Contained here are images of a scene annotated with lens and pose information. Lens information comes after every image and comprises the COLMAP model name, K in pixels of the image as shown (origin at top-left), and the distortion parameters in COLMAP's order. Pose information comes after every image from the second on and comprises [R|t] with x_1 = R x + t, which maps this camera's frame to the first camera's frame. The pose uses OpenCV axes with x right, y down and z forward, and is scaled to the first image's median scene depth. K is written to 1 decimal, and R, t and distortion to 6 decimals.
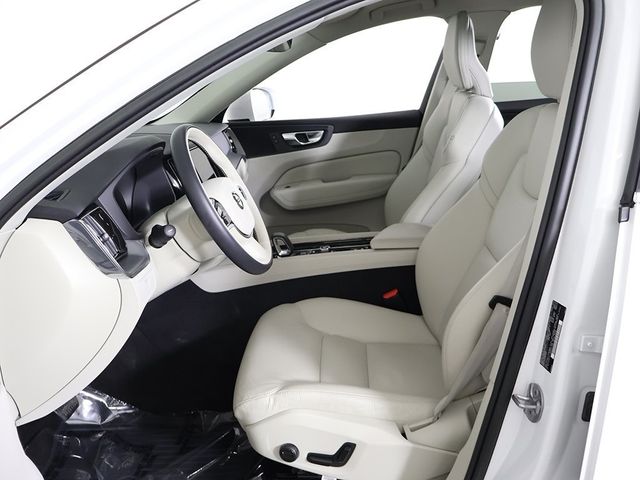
lens RADIAL K [[590.8, 0, 321.7], [0, 590.8, 243.1], [0, 0, 1]] dist [-0.010095, 0.000000]
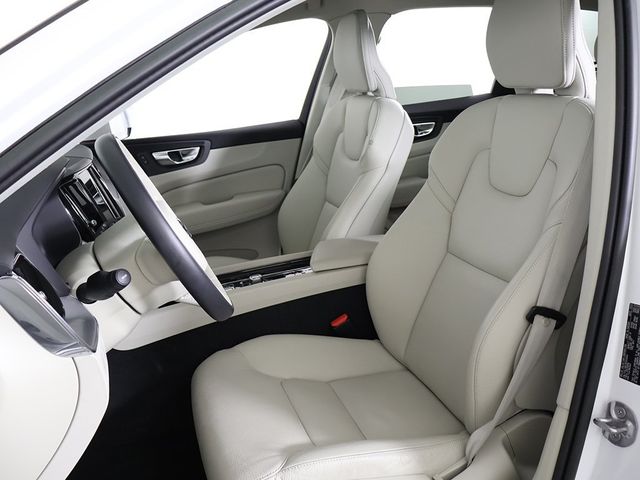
lens RADIAL K [[590.8, 0, 318.6], [0, 590.8, 237.6], [0, 0, 1]] dist [-0.010095, 0.000000]
pose [[0.948095, -0.098263, 0.302423, -0.142663], [0.111954, 0.993312, -0.028232, -0.012784], [-0.297626, 0.060624, 0.952756, 0.141733]]
